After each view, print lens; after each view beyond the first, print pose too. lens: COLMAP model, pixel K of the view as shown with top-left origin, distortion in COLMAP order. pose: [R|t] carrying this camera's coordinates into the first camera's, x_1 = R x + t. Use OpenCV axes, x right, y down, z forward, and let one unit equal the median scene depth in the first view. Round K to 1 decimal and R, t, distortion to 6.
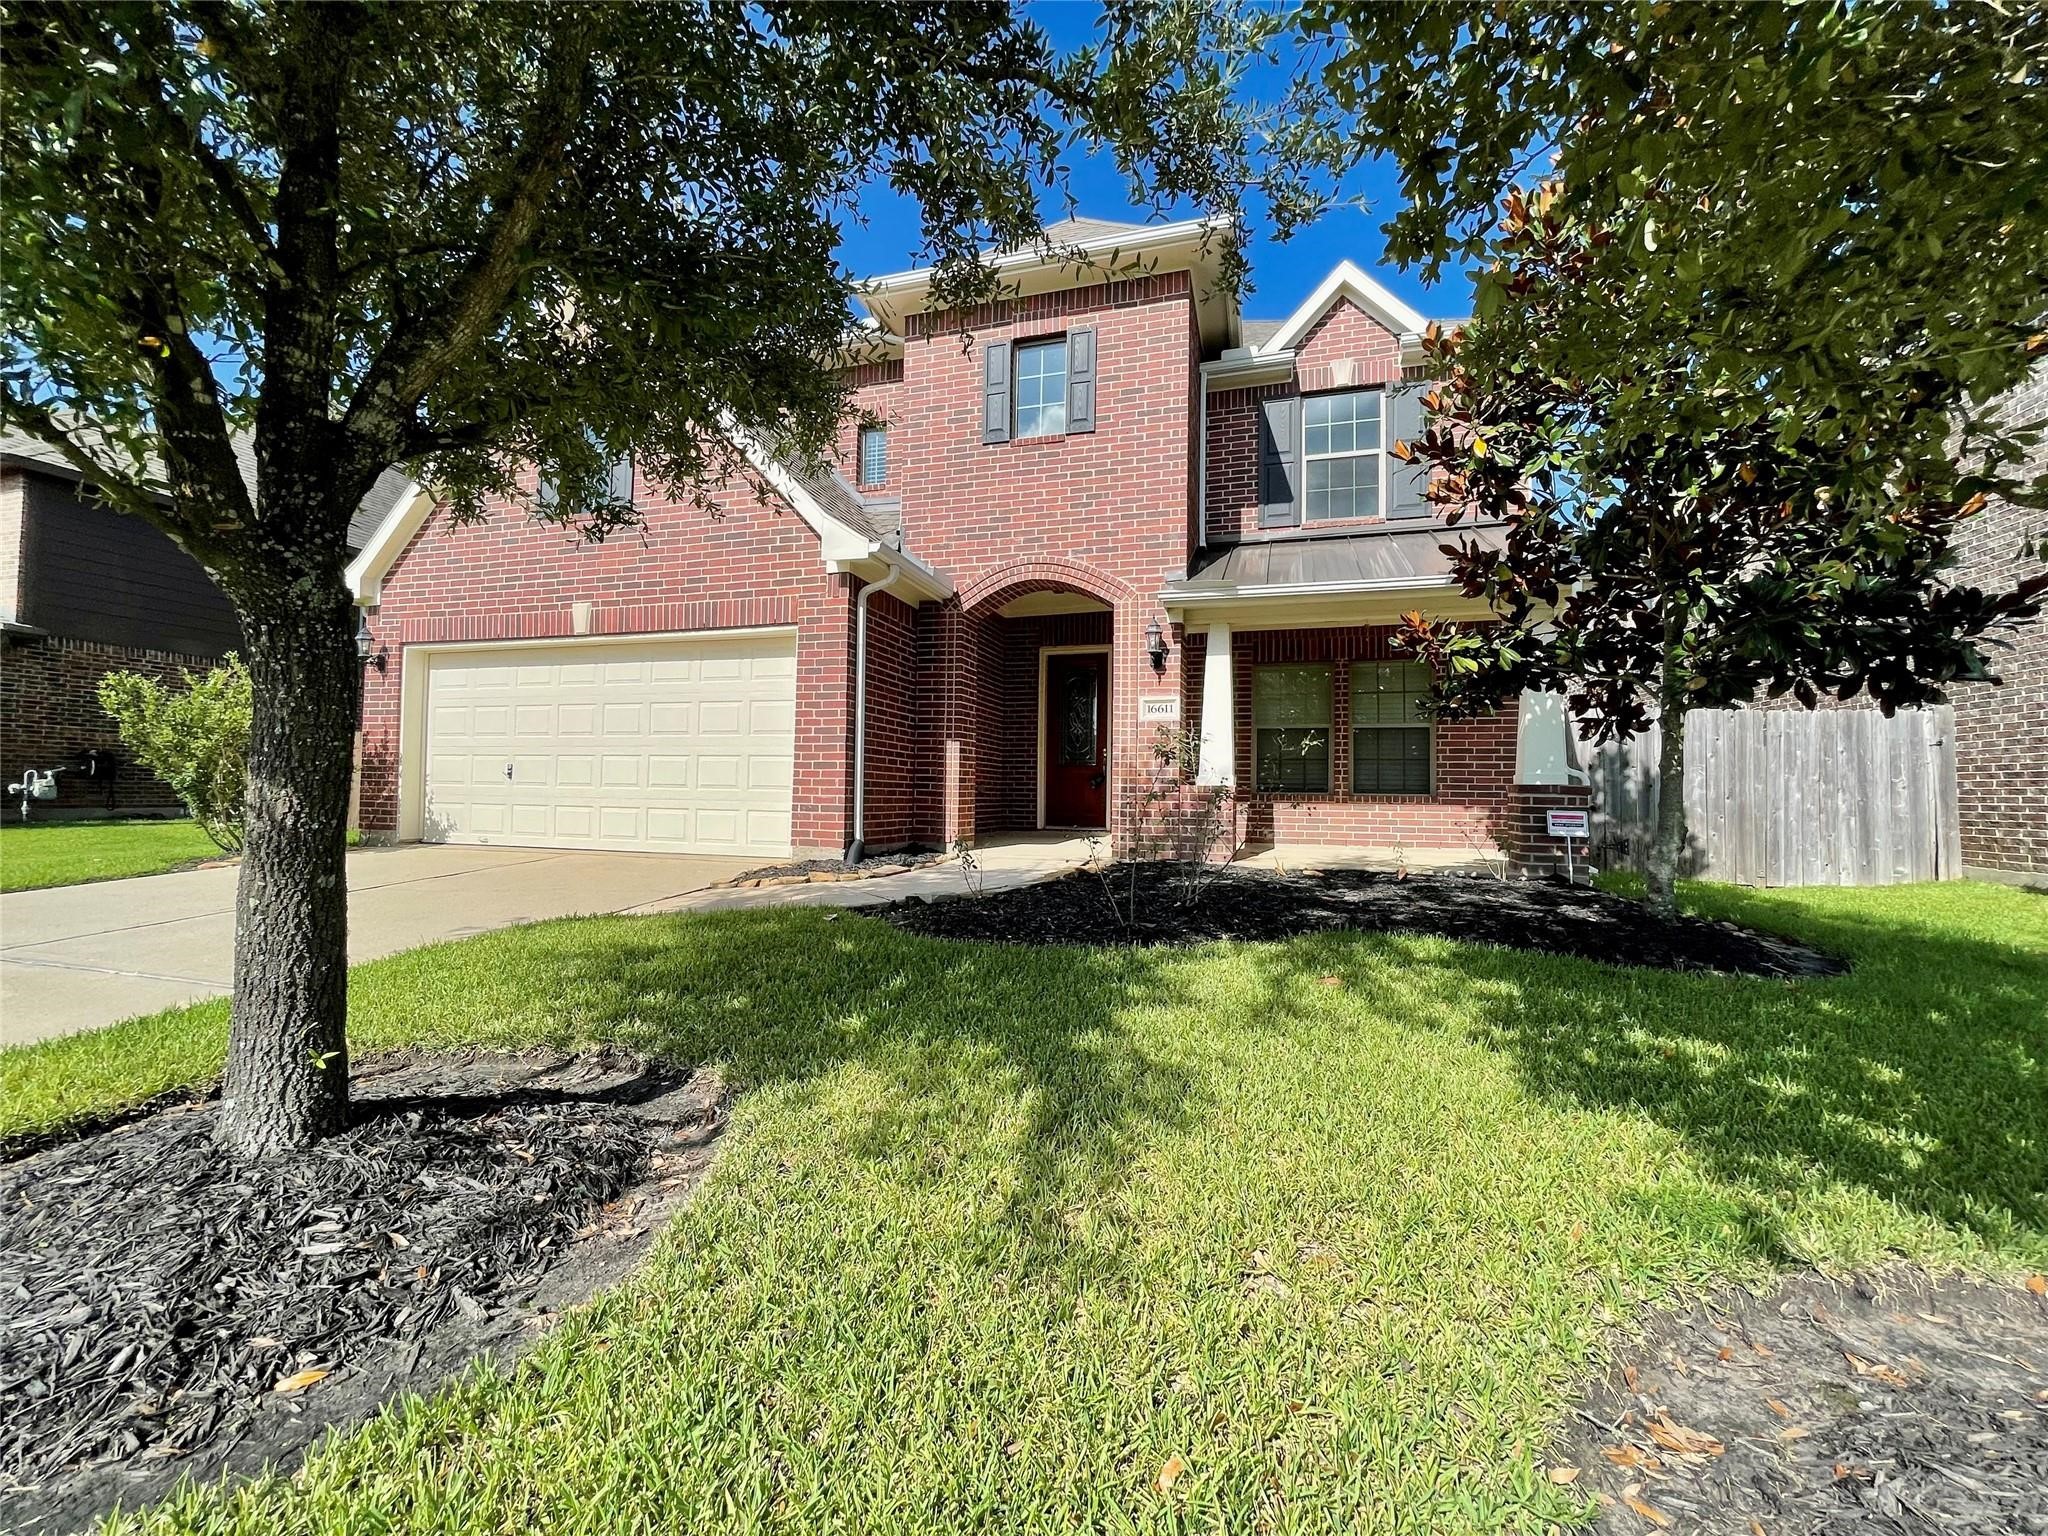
lens RADIAL K [[822.6, 0, 1024.0], [0, 822.6, 768.0], [0, 0, 1]] dist [-0.001287, -0.000088]
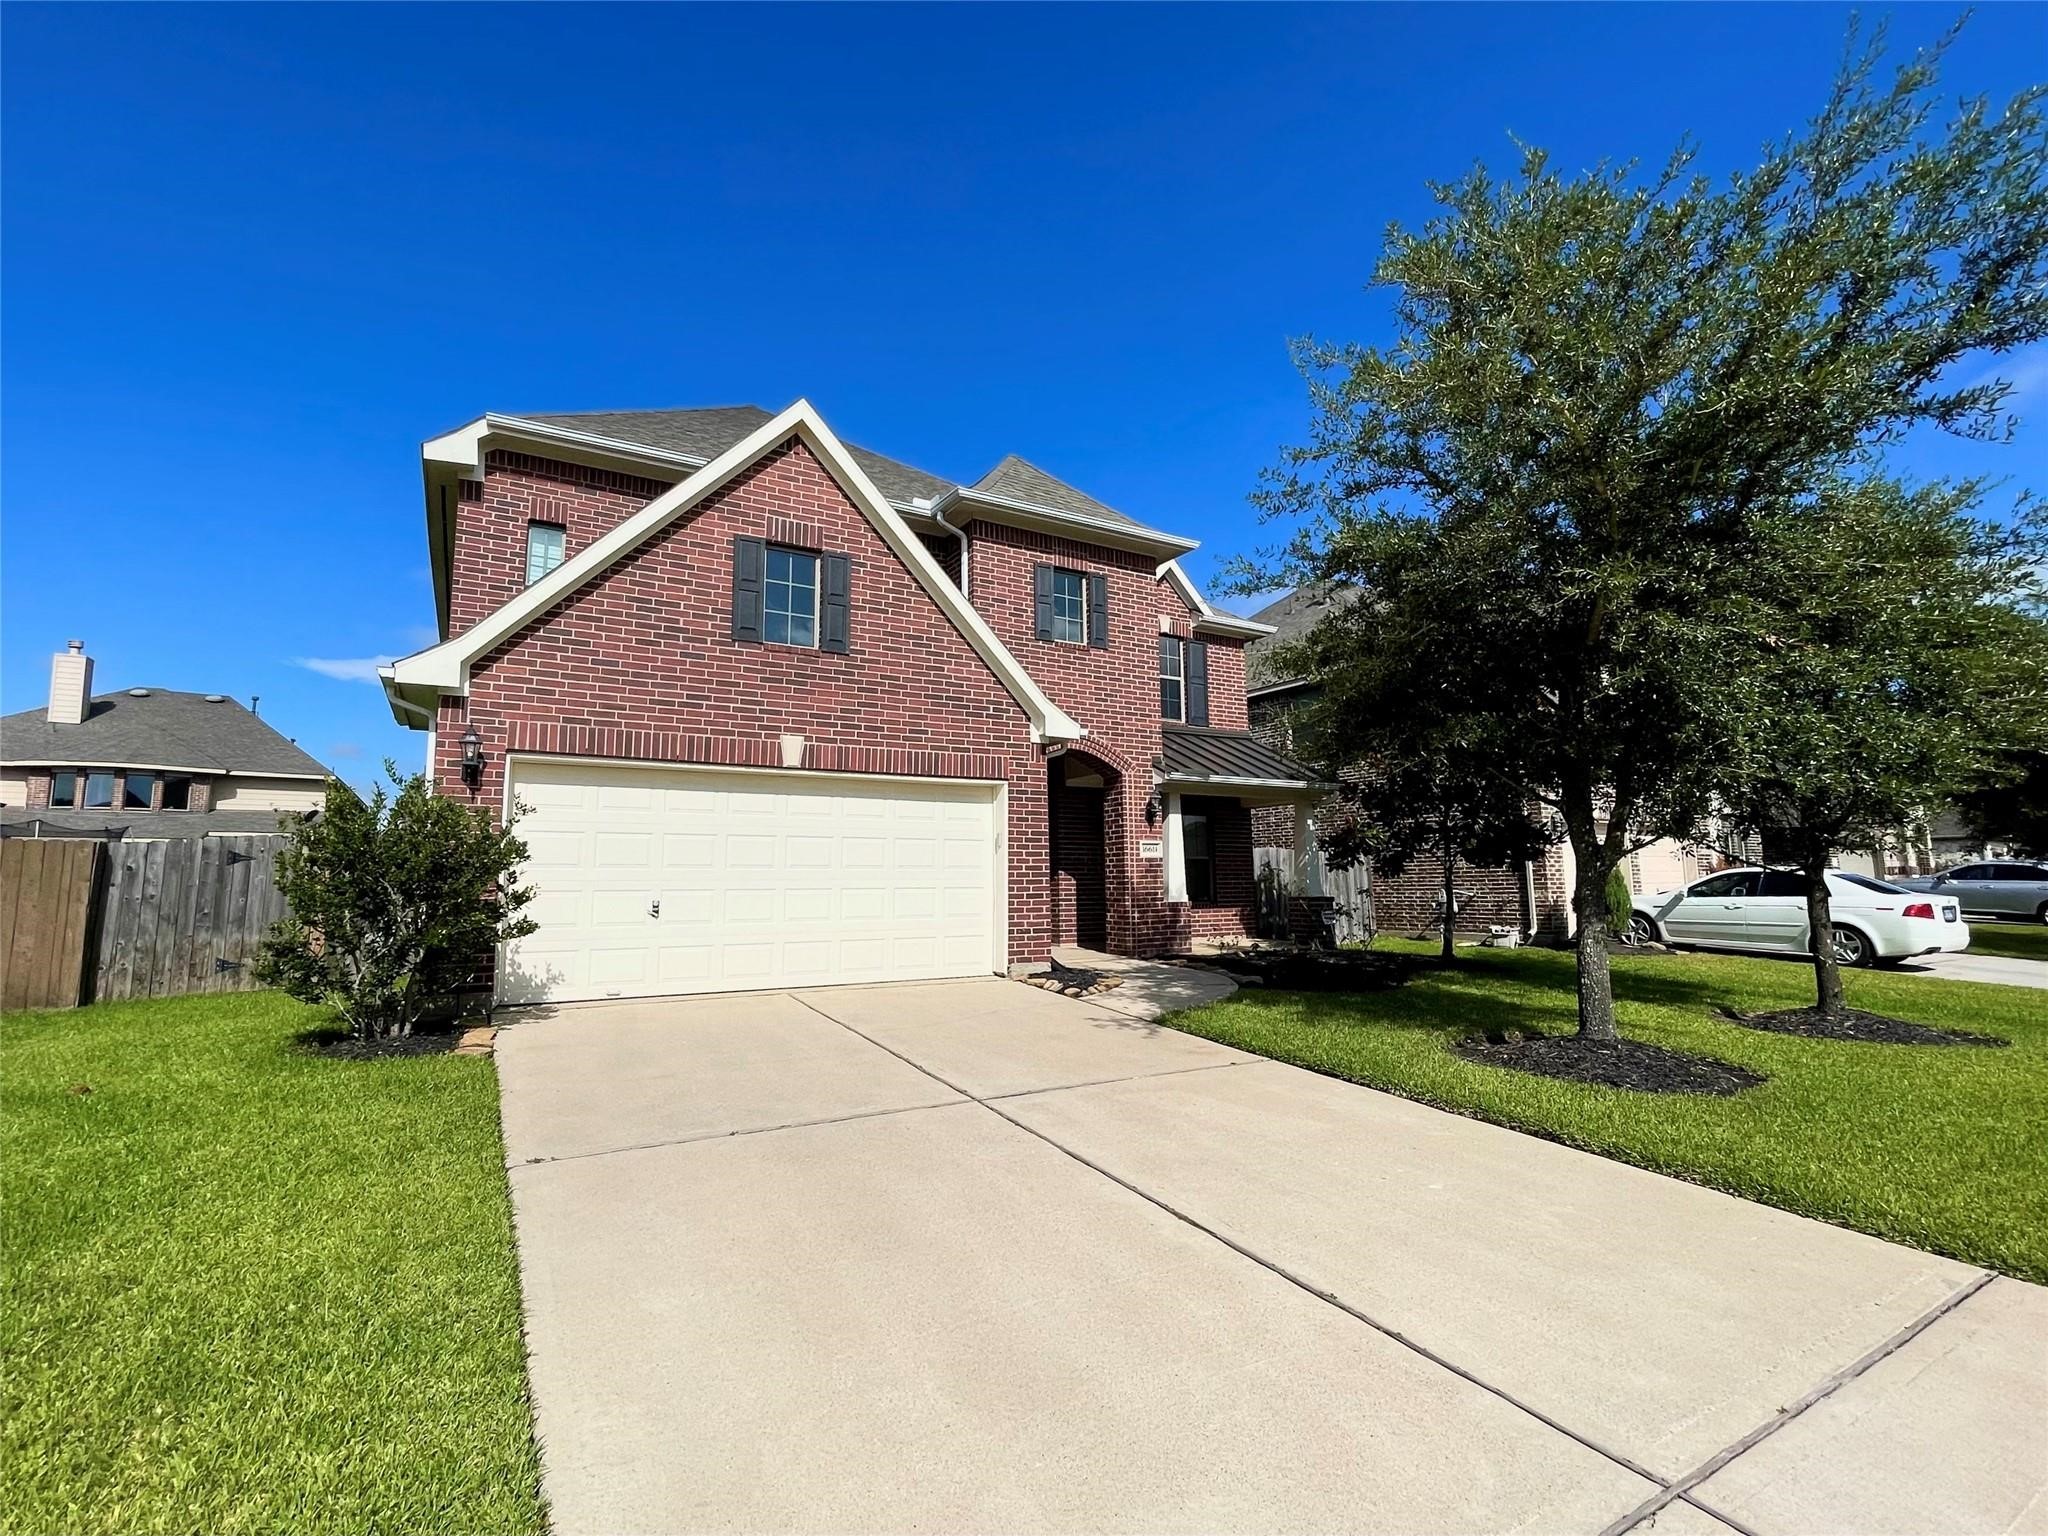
lens RADIAL K [[951.2, 0, 1024.0], [0, 951.2, 768.0], [0, 0, 1]] dist [-0.000226, -0.000266]
pose [[0.677556, 0.071788, 0.731959, -1.202947], [-0.000796, 0.995296, -0.096879, -0.051503], [-0.735471, 0.065058, 0.674426, 0.024263]]
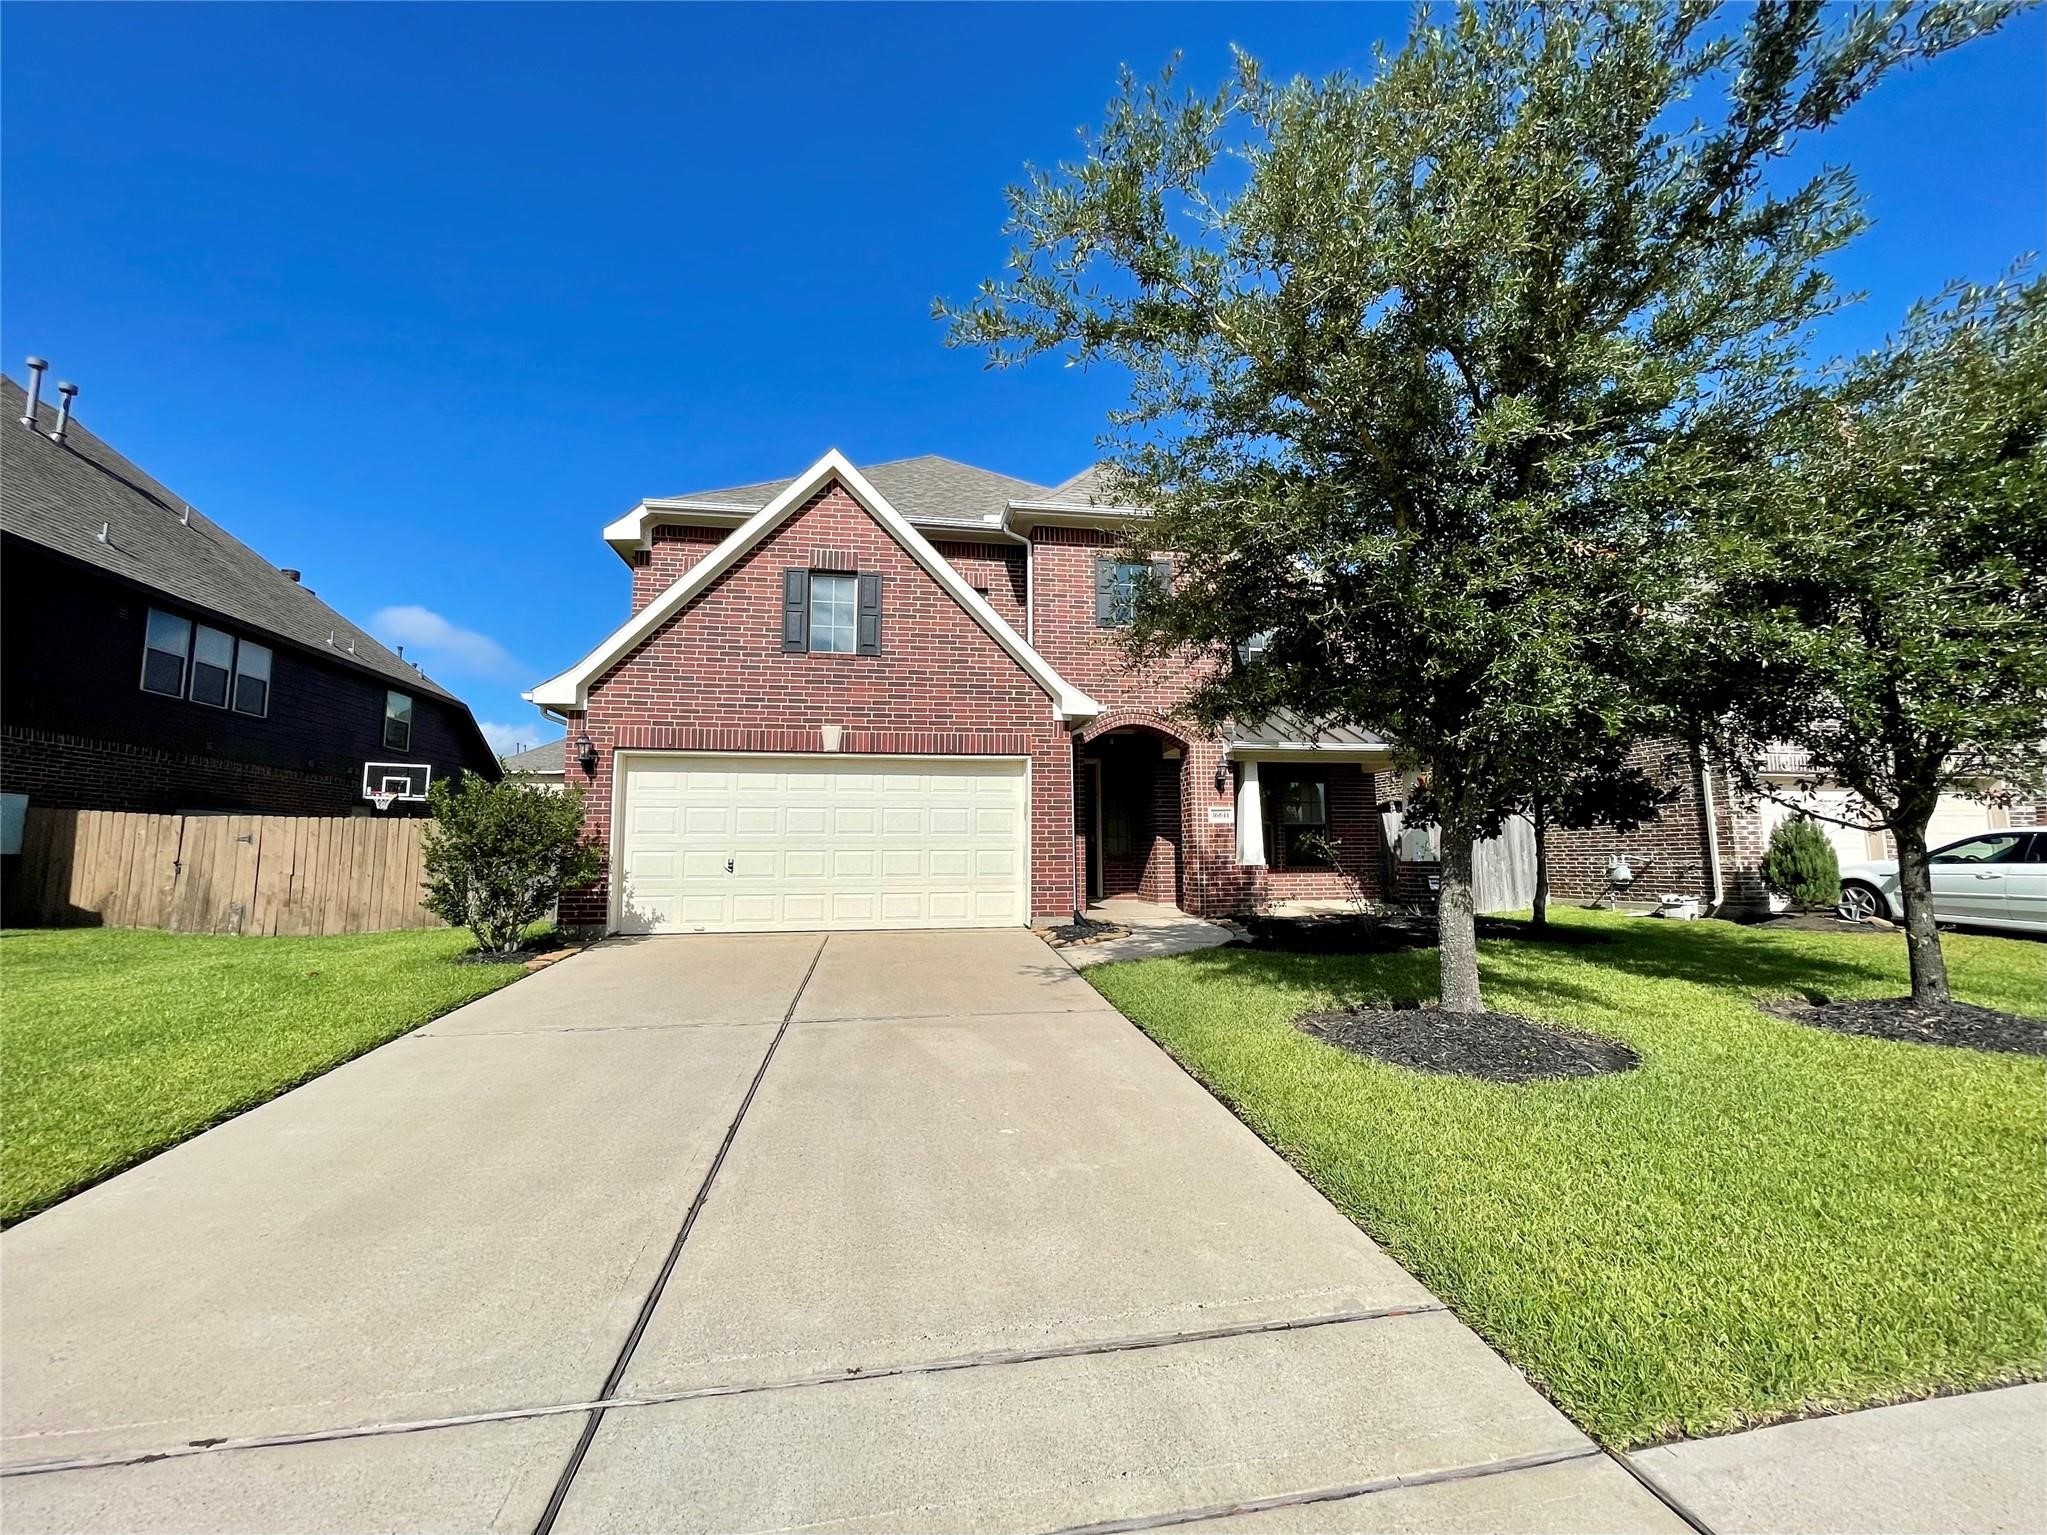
lens RADIAL K [[832.3, 0, 1023.5], [0, 832.3, 767.5], [0, 0, 1]] dist [-0.001165, -0.000093]
pose [[0.896979, 0.028663, 0.441143, -0.836832], [0.007286, 0.996802, -0.079580, -0.039613], [-0.442013, 0.074596, 0.893901, -0.224511]]
